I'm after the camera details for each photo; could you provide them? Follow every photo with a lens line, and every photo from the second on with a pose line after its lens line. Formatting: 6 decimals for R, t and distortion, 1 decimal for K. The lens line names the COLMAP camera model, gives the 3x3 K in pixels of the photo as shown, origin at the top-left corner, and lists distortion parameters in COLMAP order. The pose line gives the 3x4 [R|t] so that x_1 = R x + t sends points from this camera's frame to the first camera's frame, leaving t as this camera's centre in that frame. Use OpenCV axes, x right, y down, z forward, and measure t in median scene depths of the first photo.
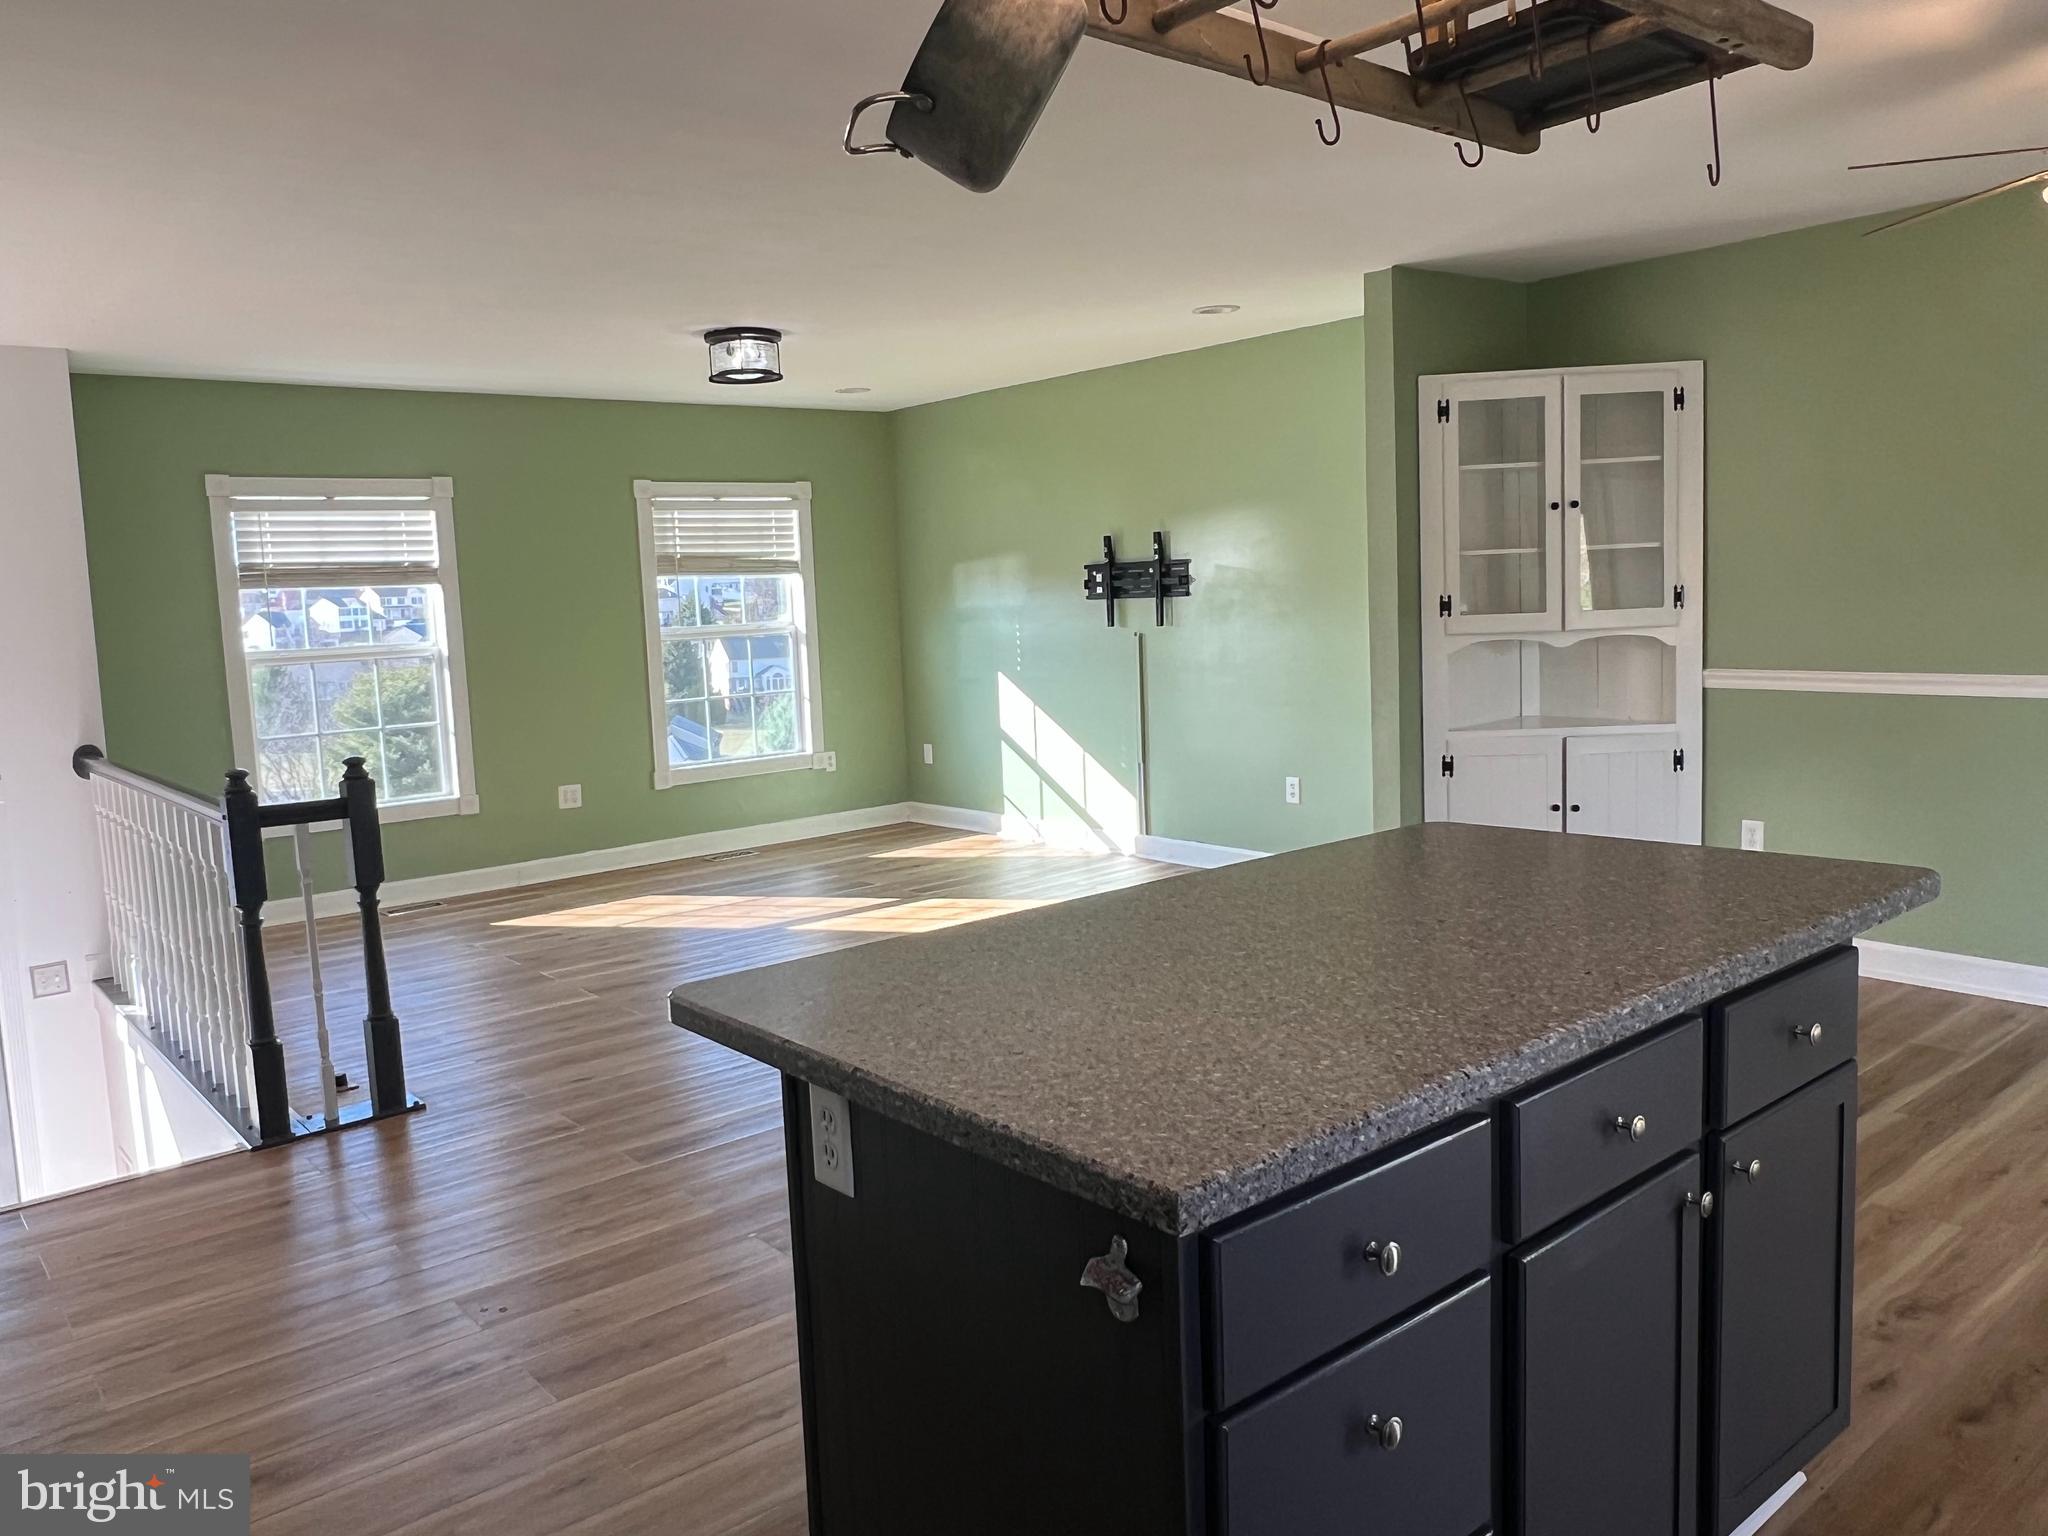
lens RADIAL K [[1496.1, 0, 1016.9], [0, 1496.1, 759.3], [0, 0, 1]] dist [0.003982, 0.004034]
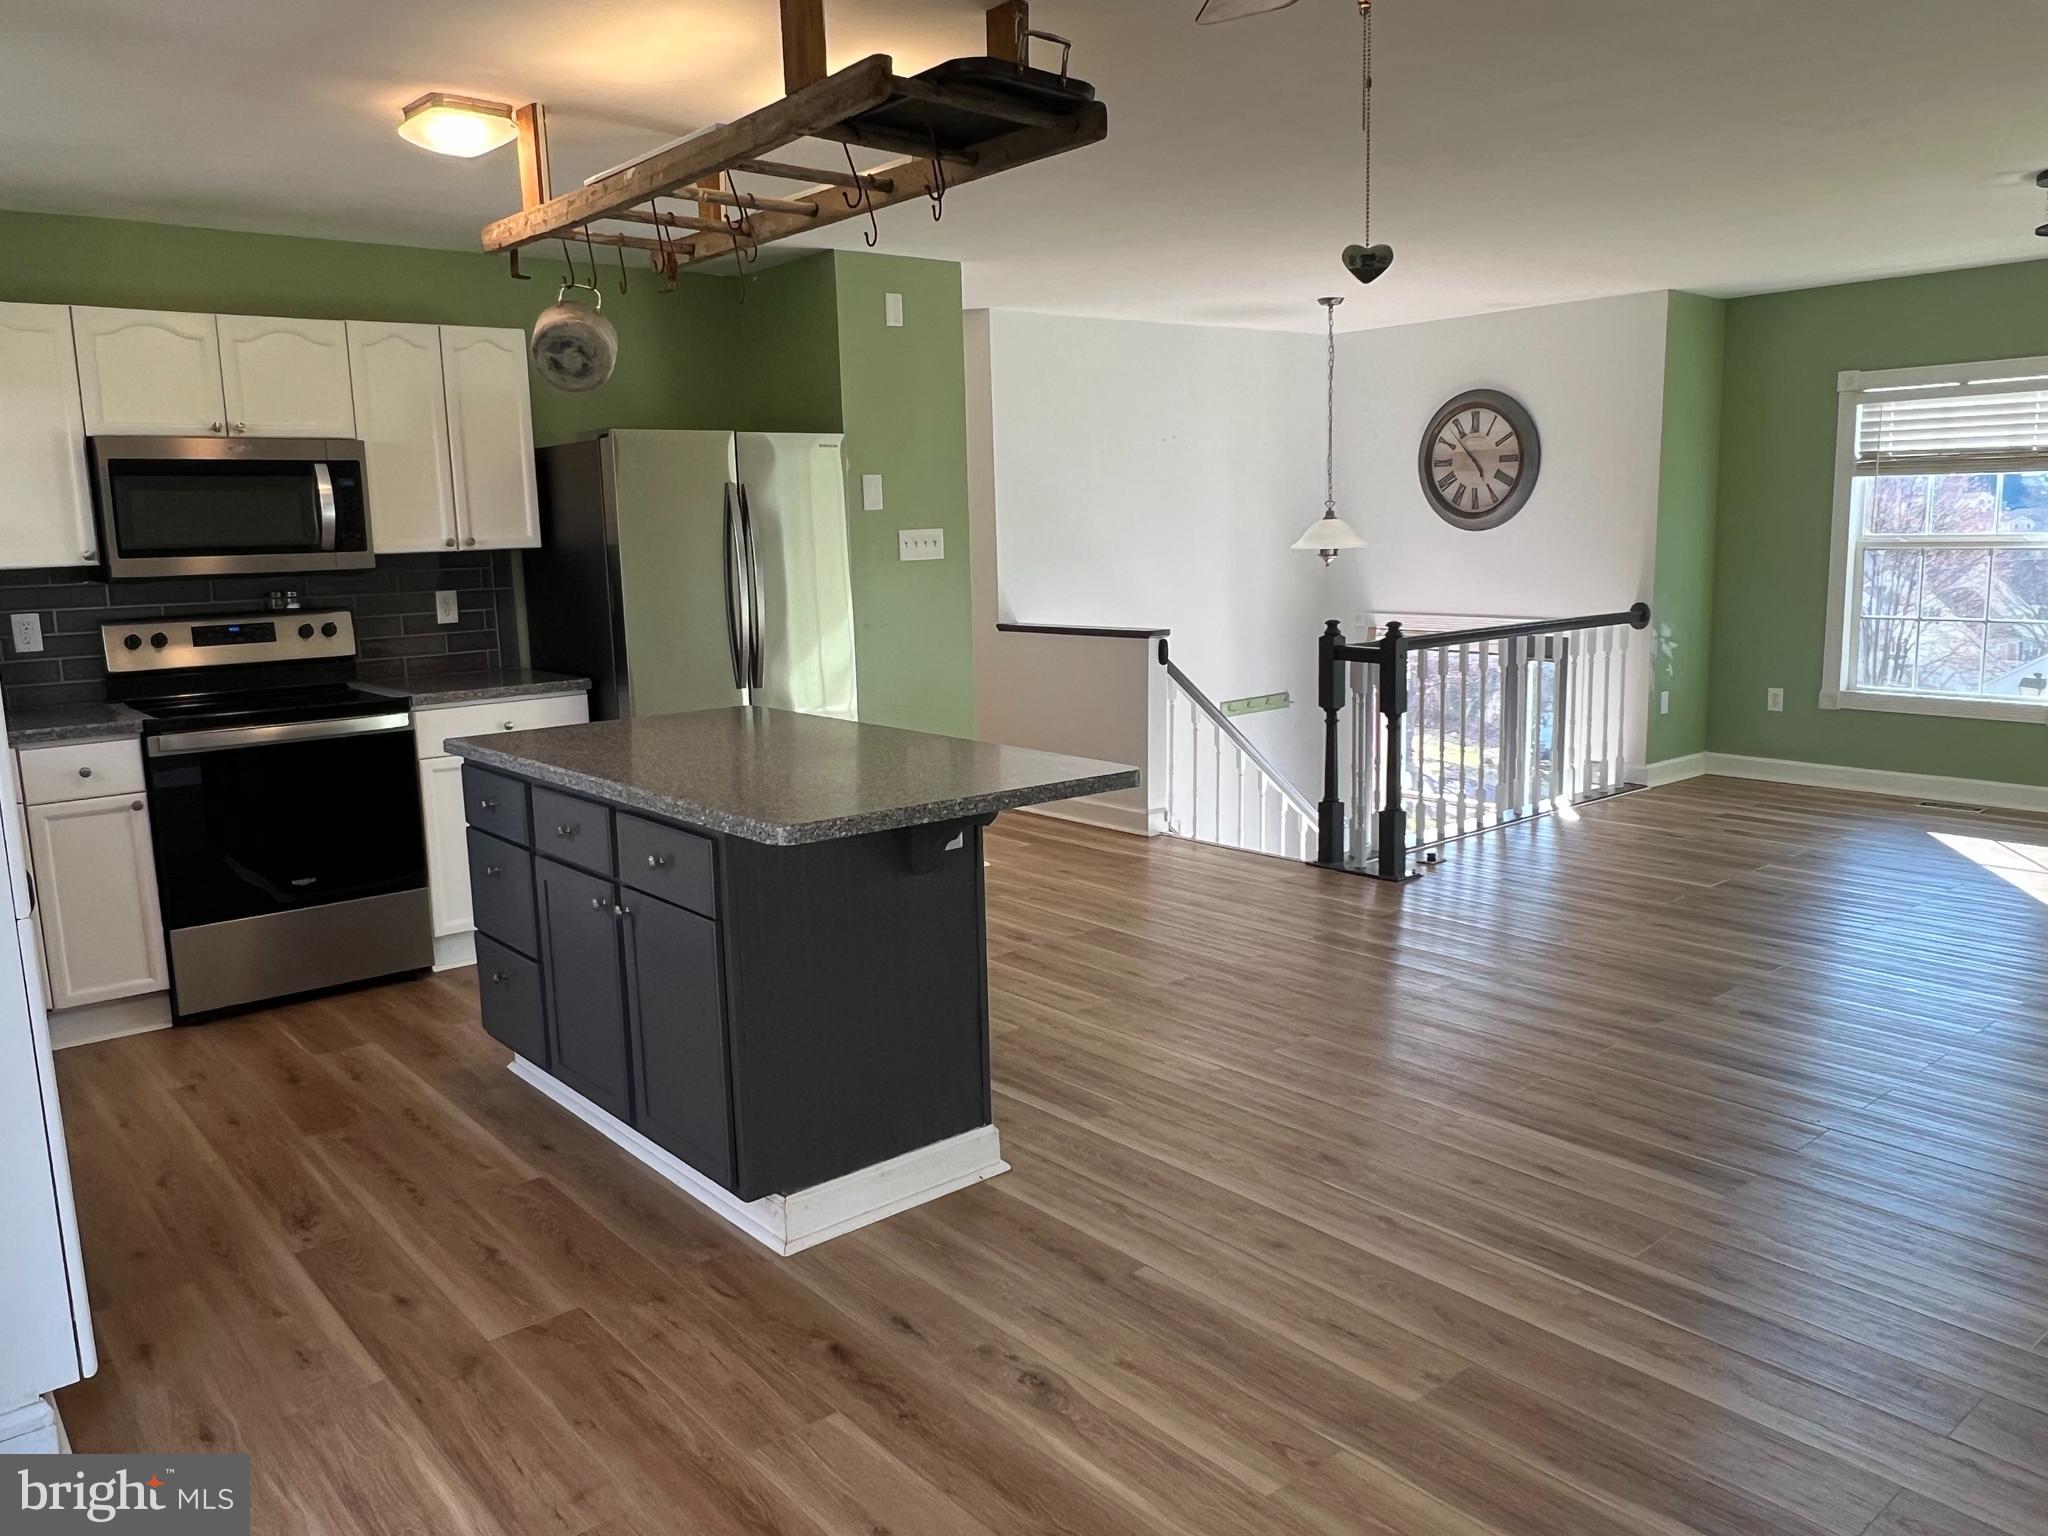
lens RADIAL K [[1496.1, 0, 1016.9], [0, 1496.1, 759.3], [0, 0, 1]] dist [0.003982, 0.004034]
pose [[-0.001248, 0.202405, -0.979301, 0.548864], [-0.092017, 0.975124, 0.201658, -0.071119], [0.995757, 0.090364, 0.017408, 0.365549]]
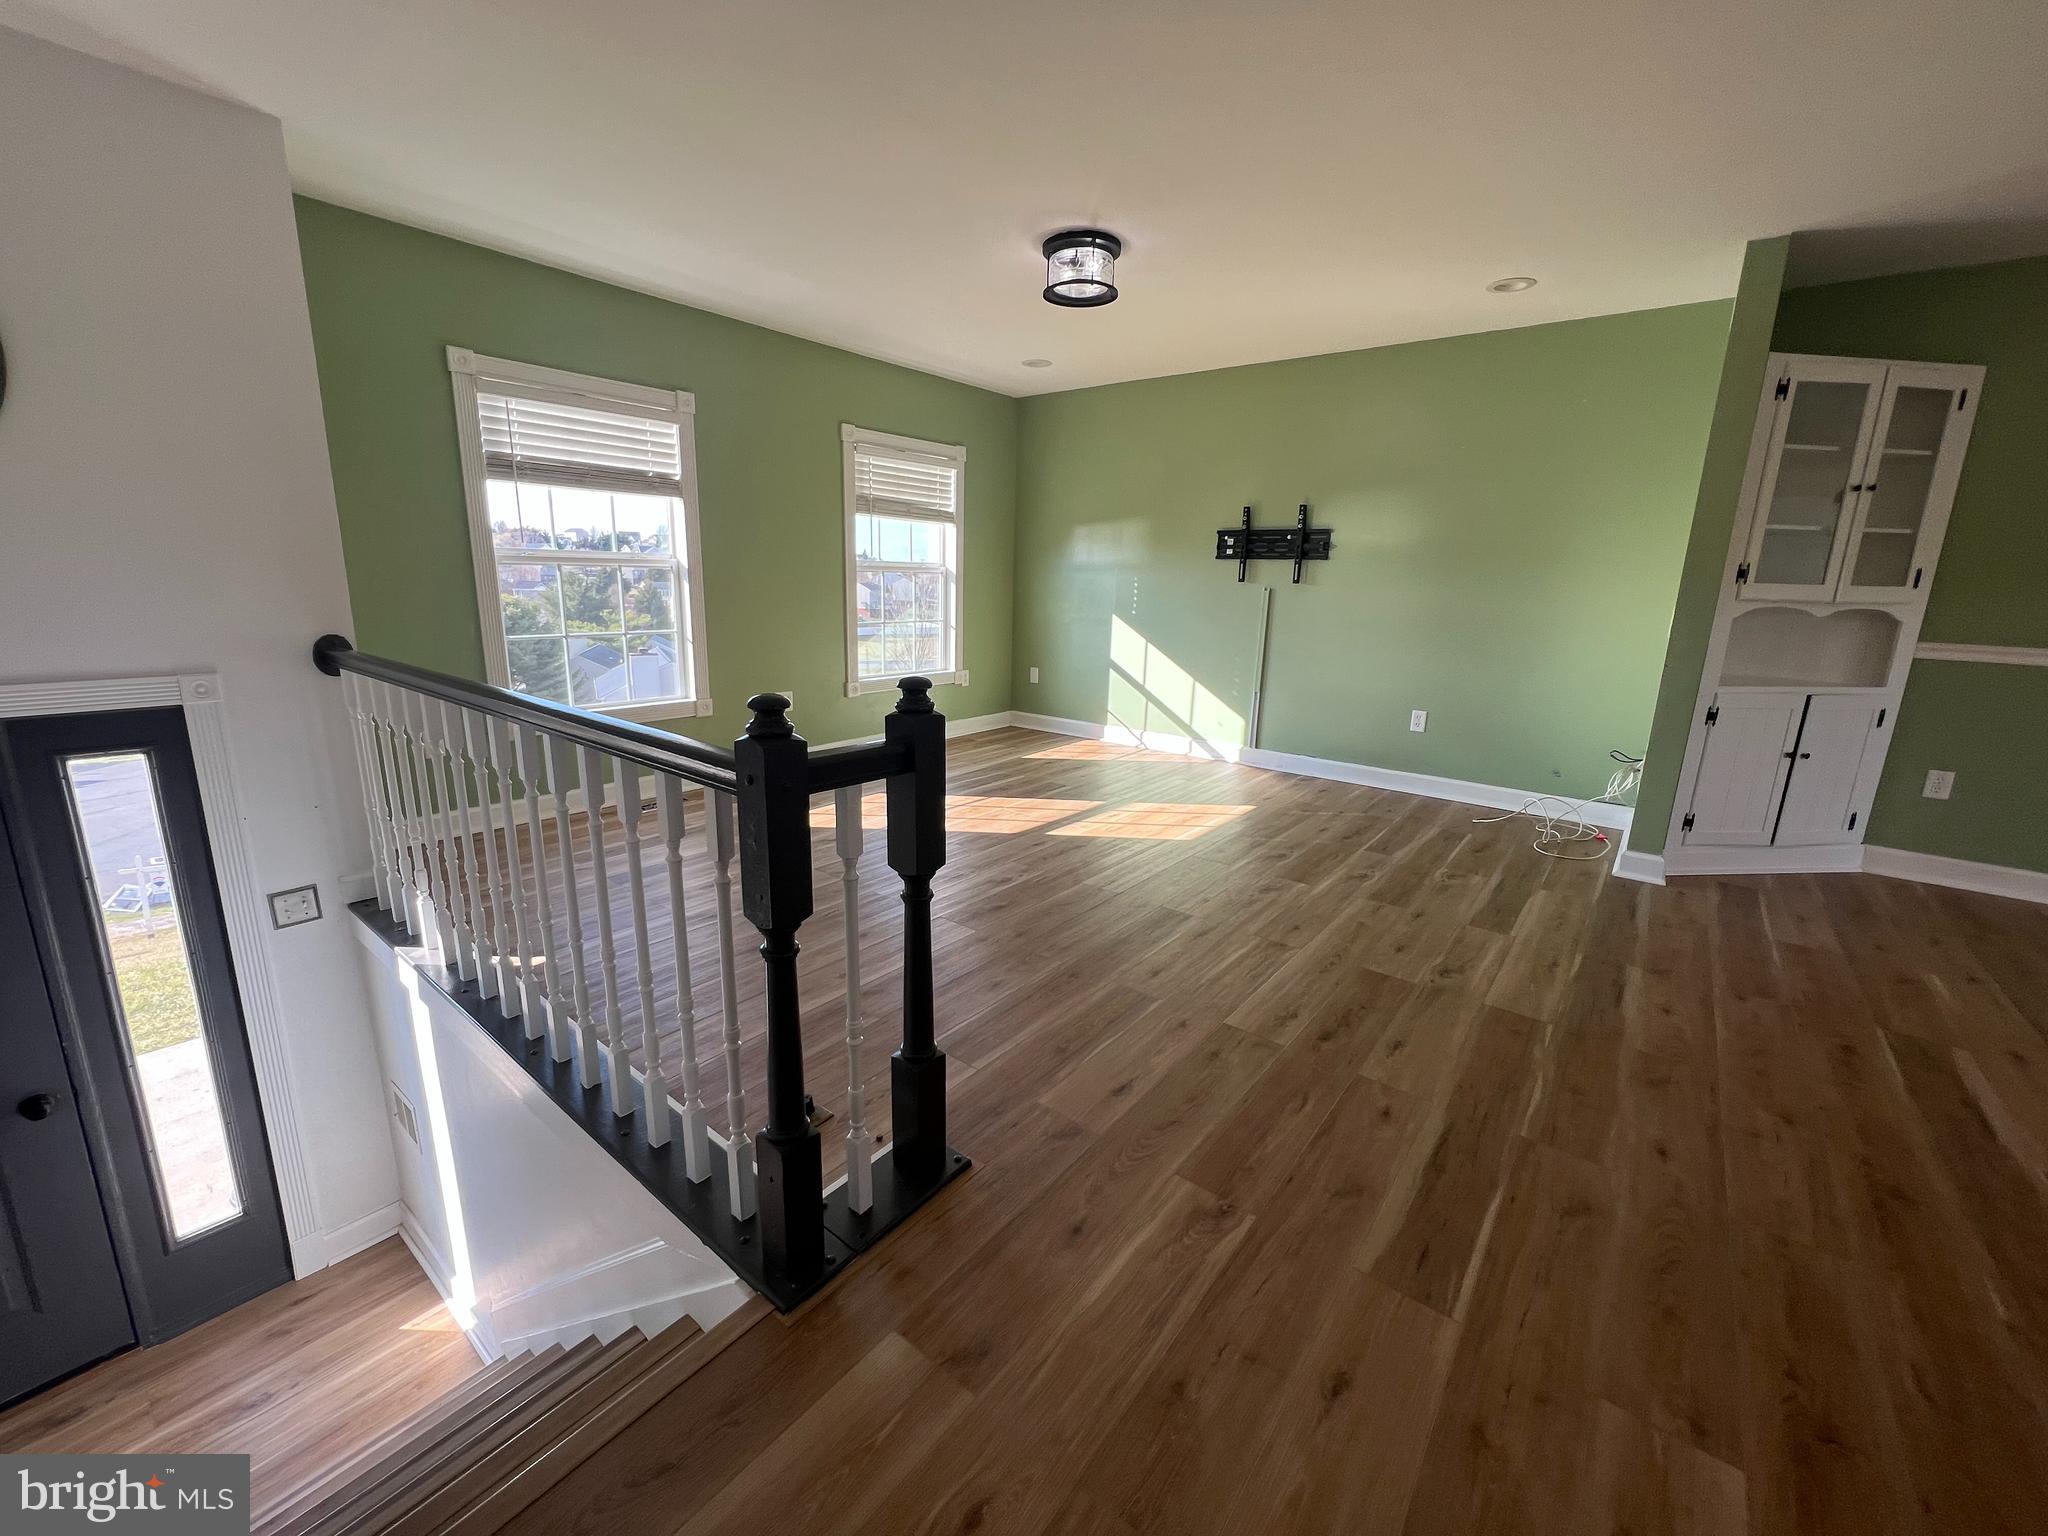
lens RADIAL K [[820.3, 0, 1017.2], [0, 820.3, 757.0], [0, 0, 1]] dist [-0.002455, 0.000088]
pose [[0.978028, 0.021558, 0.207356, -0.272242], [-0.042624, 0.994306, 0.097667, -0.002200], [-0.204069, -0.104359, 0.973378, 0.375045]]
